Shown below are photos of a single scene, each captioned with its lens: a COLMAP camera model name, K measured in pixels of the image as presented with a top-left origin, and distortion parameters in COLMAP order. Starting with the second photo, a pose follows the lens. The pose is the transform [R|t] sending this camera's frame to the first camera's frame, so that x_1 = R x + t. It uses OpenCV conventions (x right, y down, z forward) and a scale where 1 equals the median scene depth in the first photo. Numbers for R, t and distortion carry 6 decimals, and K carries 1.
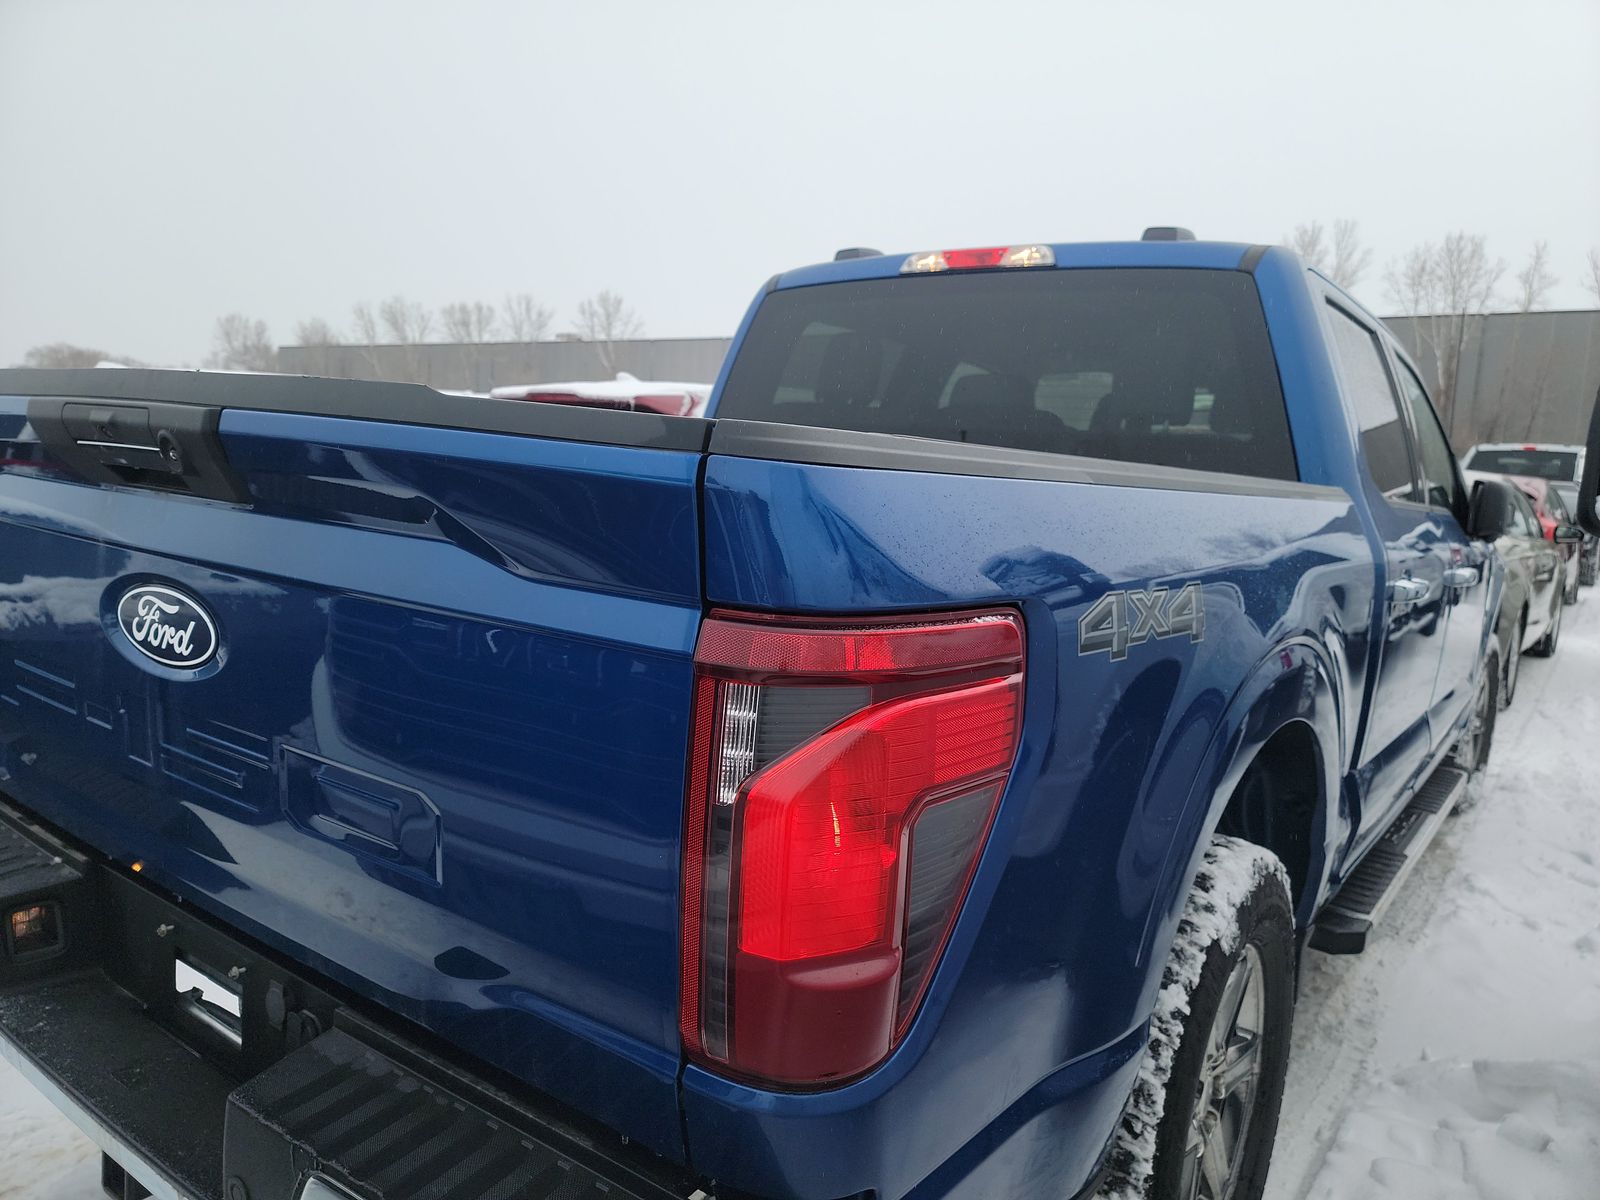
lens RADIAL K [[1092.7, 0, 830.8], [0, 1092.7, 608.4], [0, 0, 1]] dist [0.085676, -0.068022]
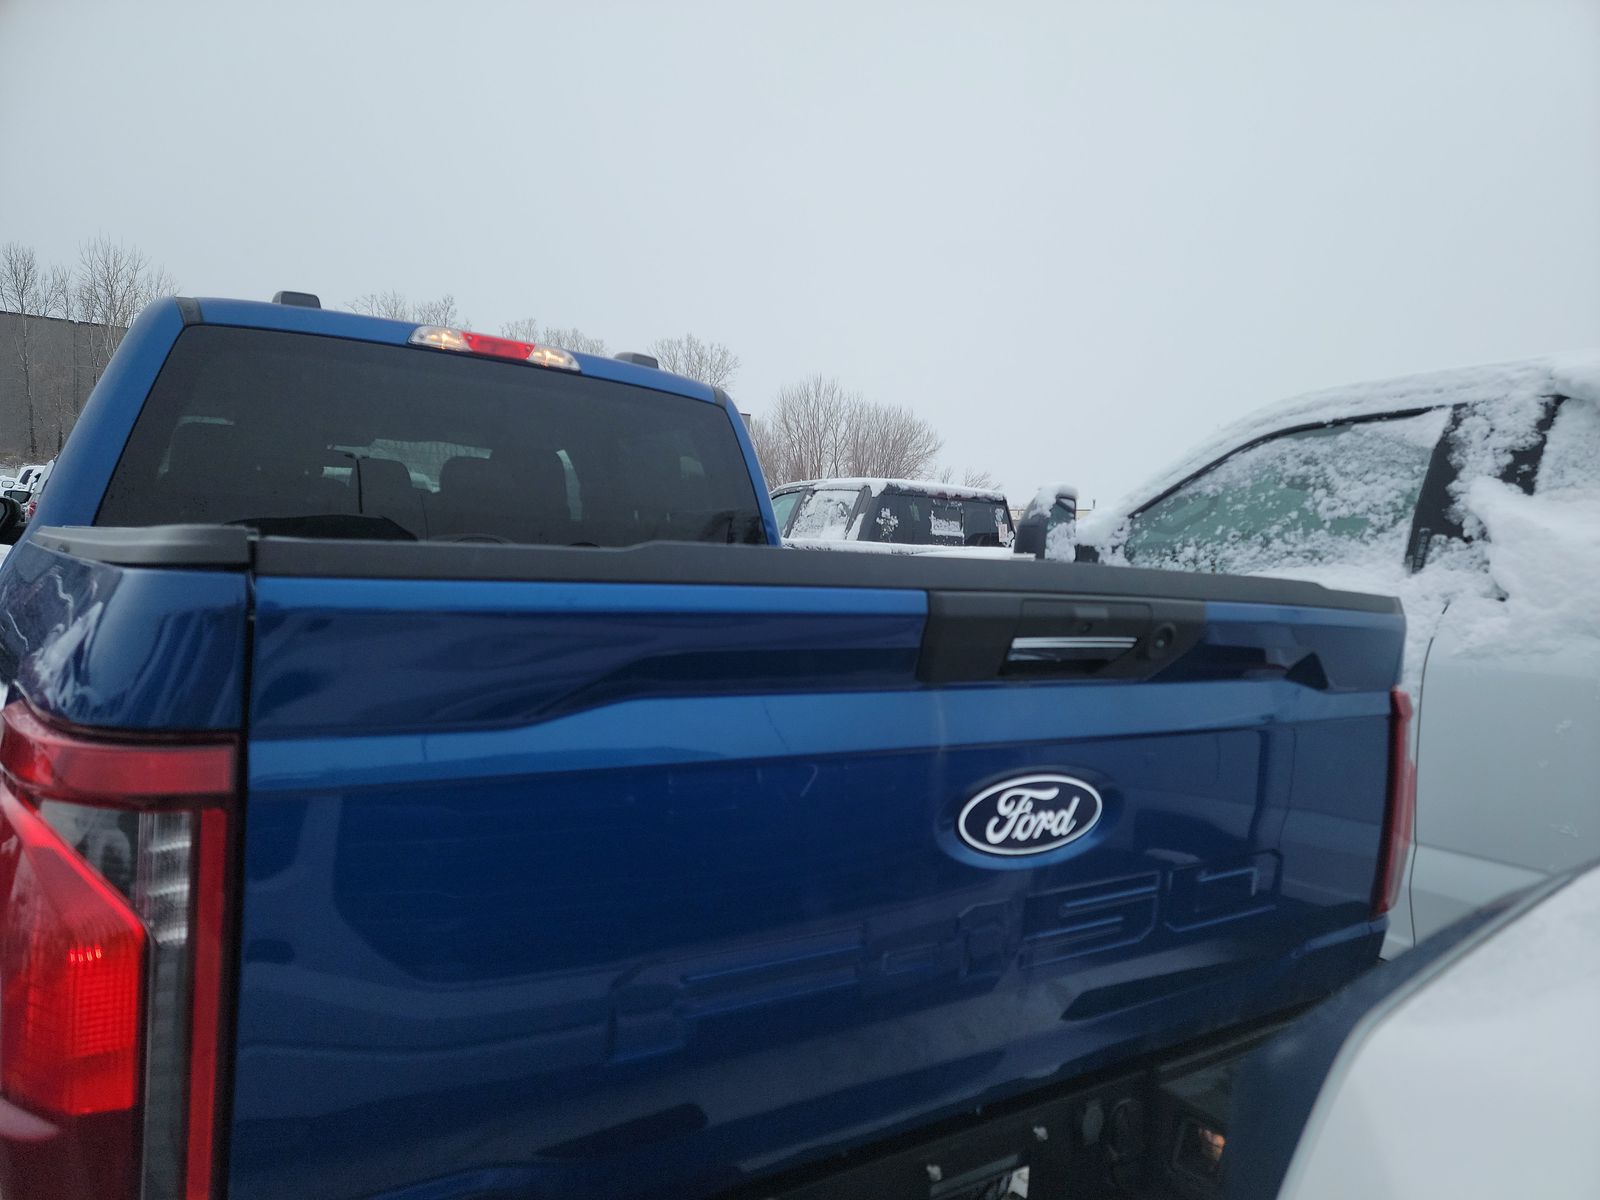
lens RADIAL K [[1092.7, 0, 830.8], [0, 1092.7, 608.4], [0, 0, 1]] dist [0.085676, -0.068022]
pose [[0.335428, -0.085440, 0.938183, -1.523402], [0.090321, 0.994208, 0.058250, -0.234036], [-0.937726, 0.065199, 0.341202, 0.809155]]
